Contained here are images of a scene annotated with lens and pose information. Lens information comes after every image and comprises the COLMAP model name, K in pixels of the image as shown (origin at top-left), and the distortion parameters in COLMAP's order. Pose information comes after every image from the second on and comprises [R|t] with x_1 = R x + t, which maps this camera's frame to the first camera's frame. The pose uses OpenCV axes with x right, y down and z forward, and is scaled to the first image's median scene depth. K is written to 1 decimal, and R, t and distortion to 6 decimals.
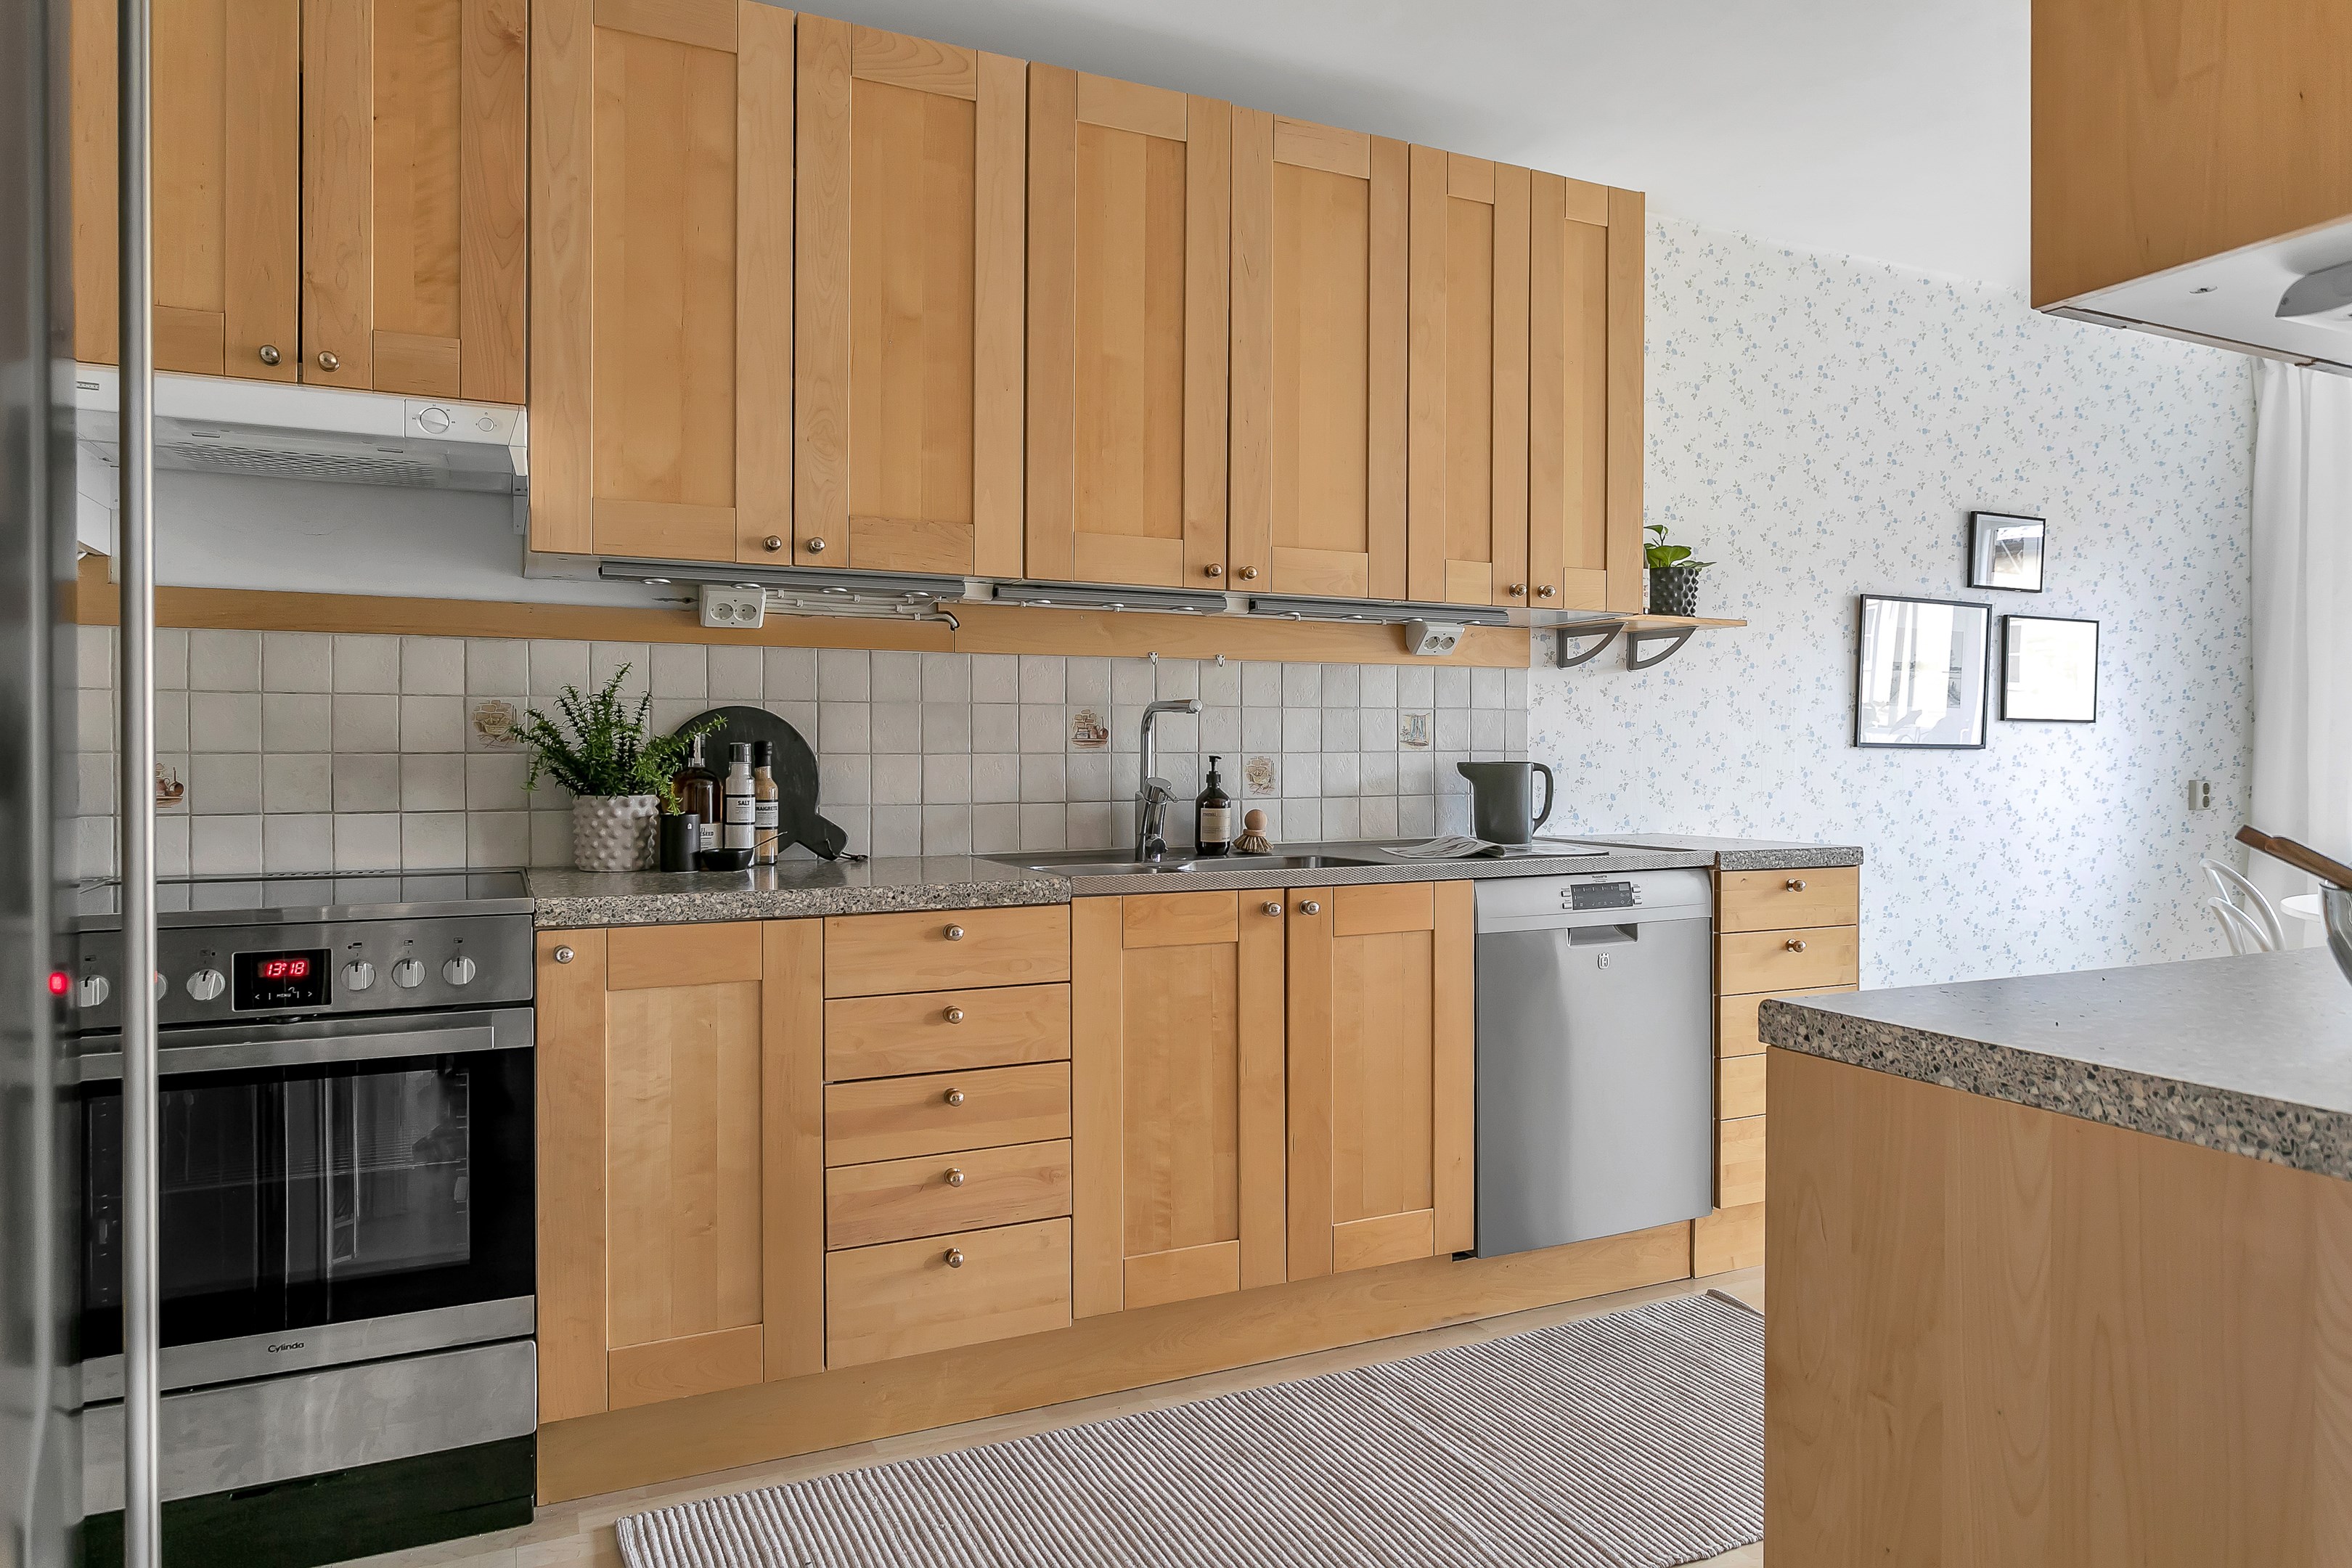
lens RADIAL K [[1405.3, 0, 1165.2], [0, 1405.3, 769.2], [0, 0, 1]] dist [-0.002693, 0.000607]
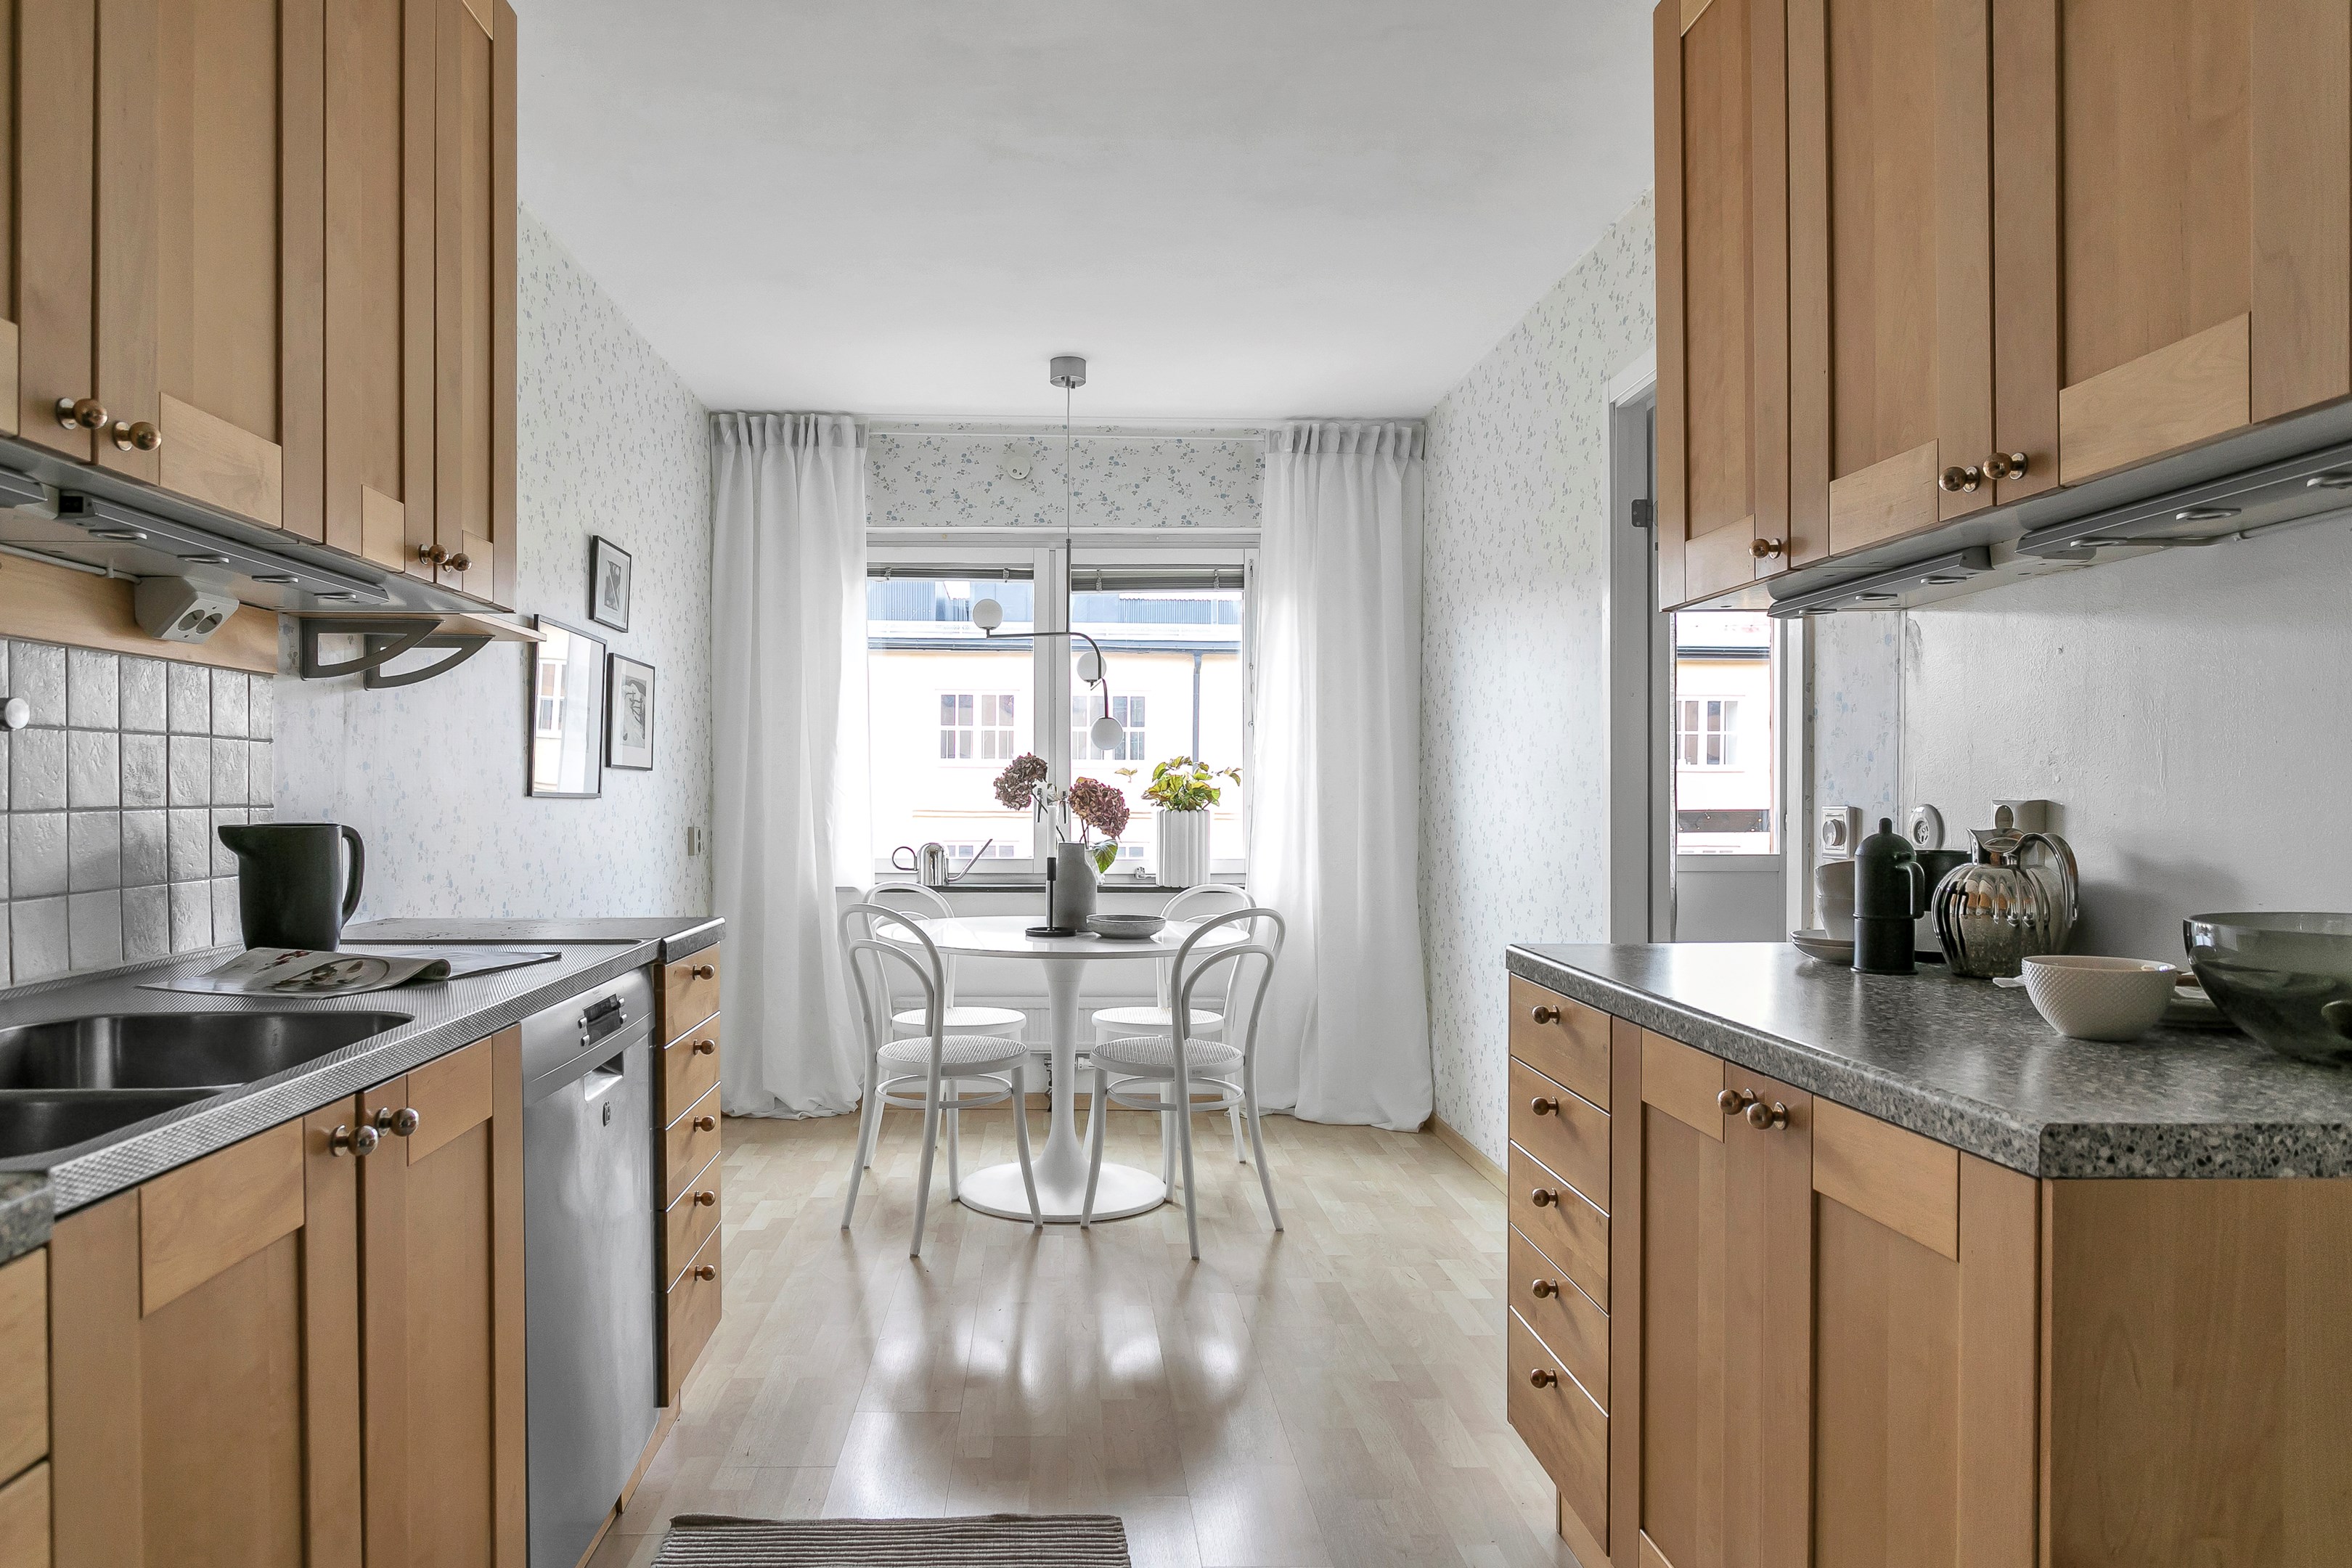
lens RADIAL K [[1467.3, 0, 1170.9], [0, 1467.3, 809.0], [0, 0, 1]] dist [-0.004246, -0.001260]
pose [[0.405392, -0.006532, 0.914119, -0.594839], [0.008705, 0.999957, 0.003285, -0.031530], [-0.914101, 0.006625, 0.405432, 1.160945]]
